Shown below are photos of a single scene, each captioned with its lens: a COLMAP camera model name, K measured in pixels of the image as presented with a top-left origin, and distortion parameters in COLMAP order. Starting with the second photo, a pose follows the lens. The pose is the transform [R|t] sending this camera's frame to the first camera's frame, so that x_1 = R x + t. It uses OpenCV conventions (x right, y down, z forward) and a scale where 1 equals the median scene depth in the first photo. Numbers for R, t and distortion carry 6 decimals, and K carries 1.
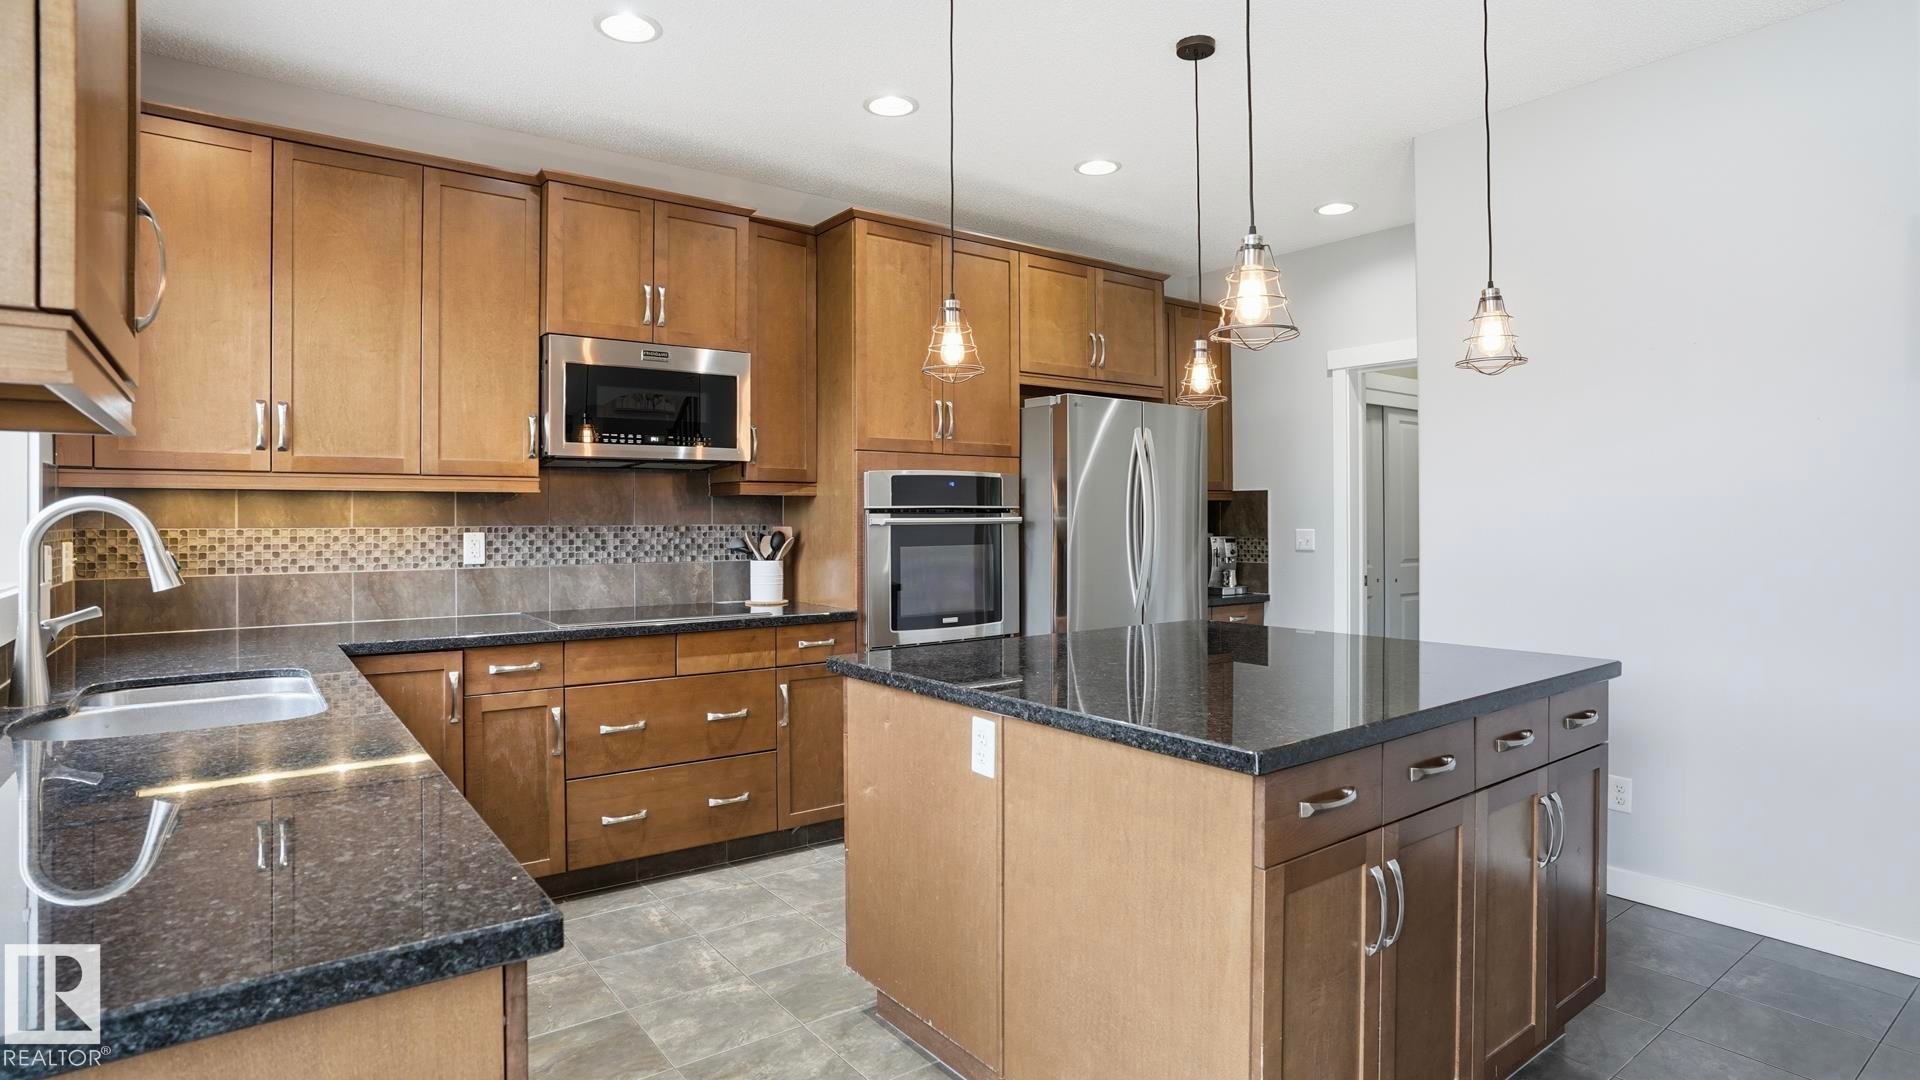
lens RADIAL K [[946.7, 0, 960.9], [0, 946.7, 533.3], [0, 0, 1]] dist [-0.054829, 0.015382]
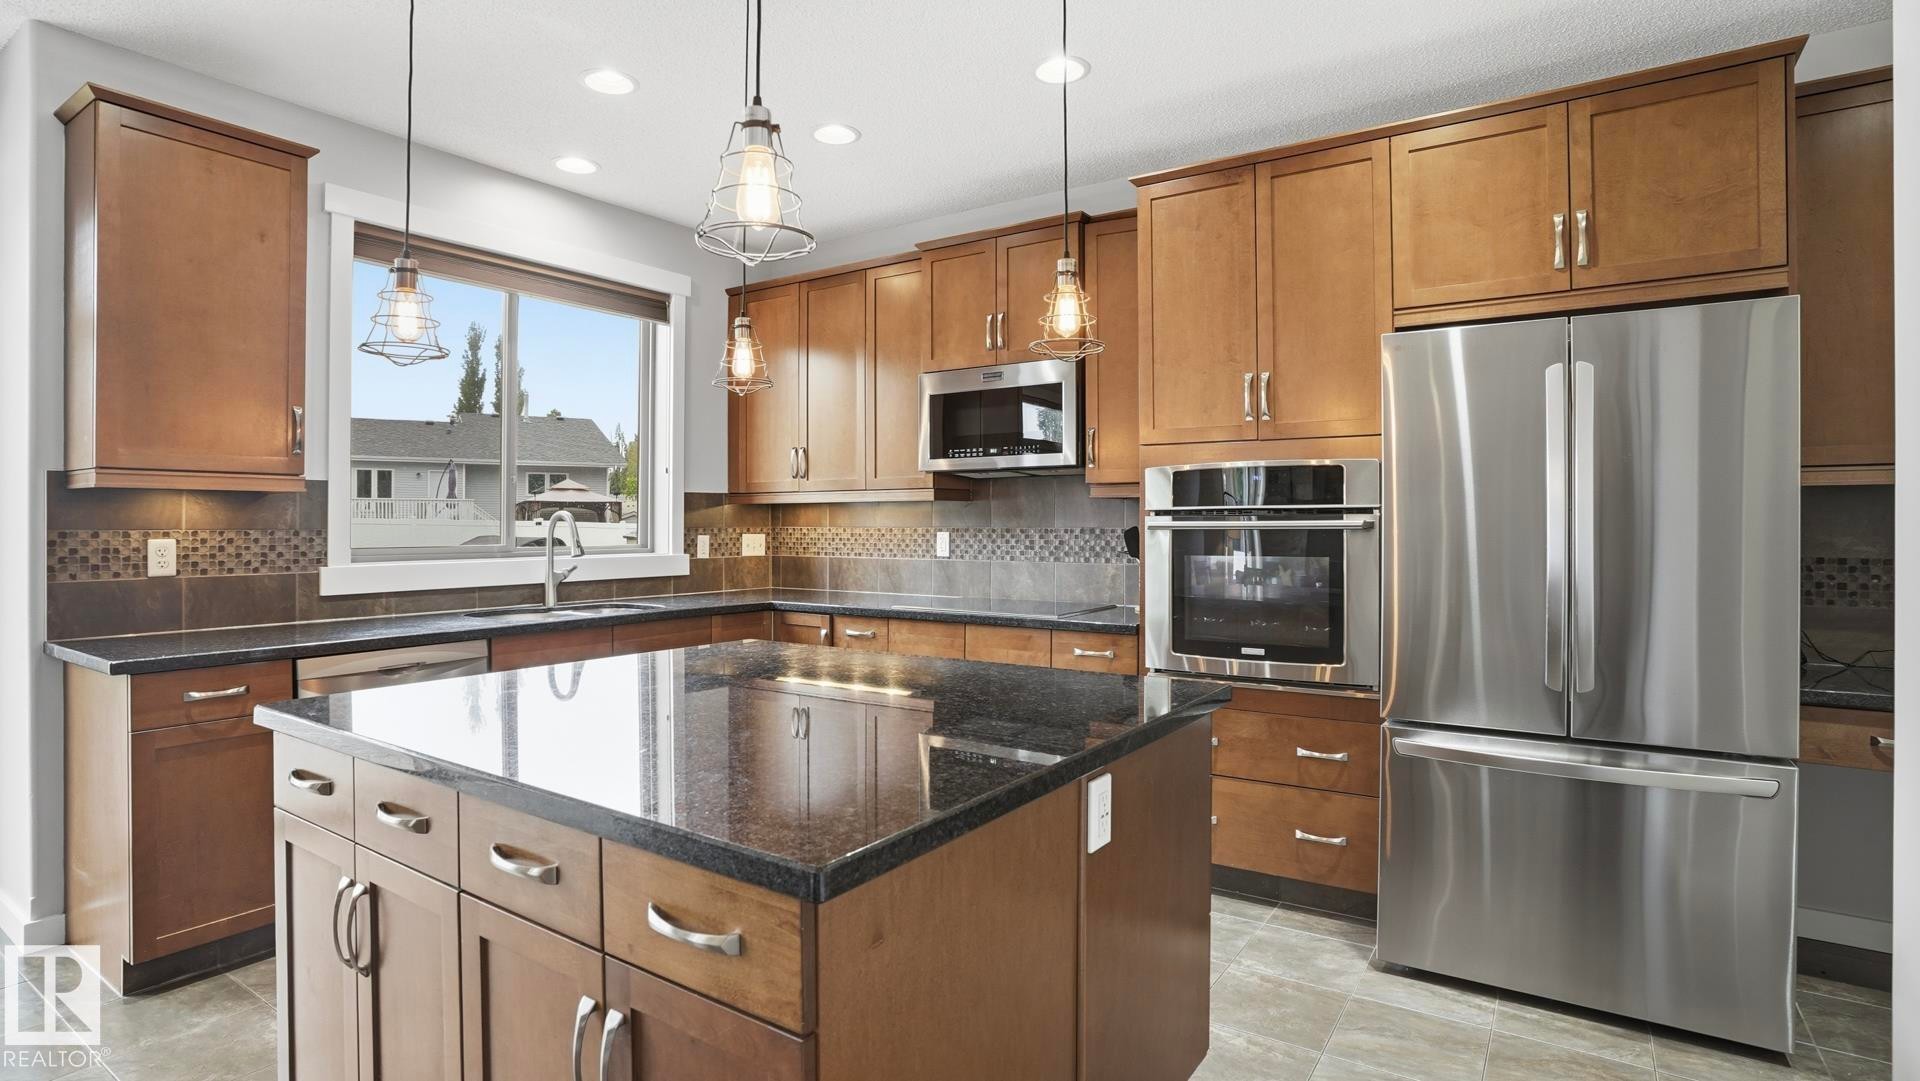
lens RADIAL K [[964.1, 0, 959.3], [0, 964.1, 523.6], [0, 0, 1]] dist [-0.021600, 0.000664]
pose [[0.356609, 0.003402, -0.934247, 0.677357], [-0.014695, 0.999890, -0.001968, -0.009404], [0.934138, 0.014431, 0.356620, 0.507538]]
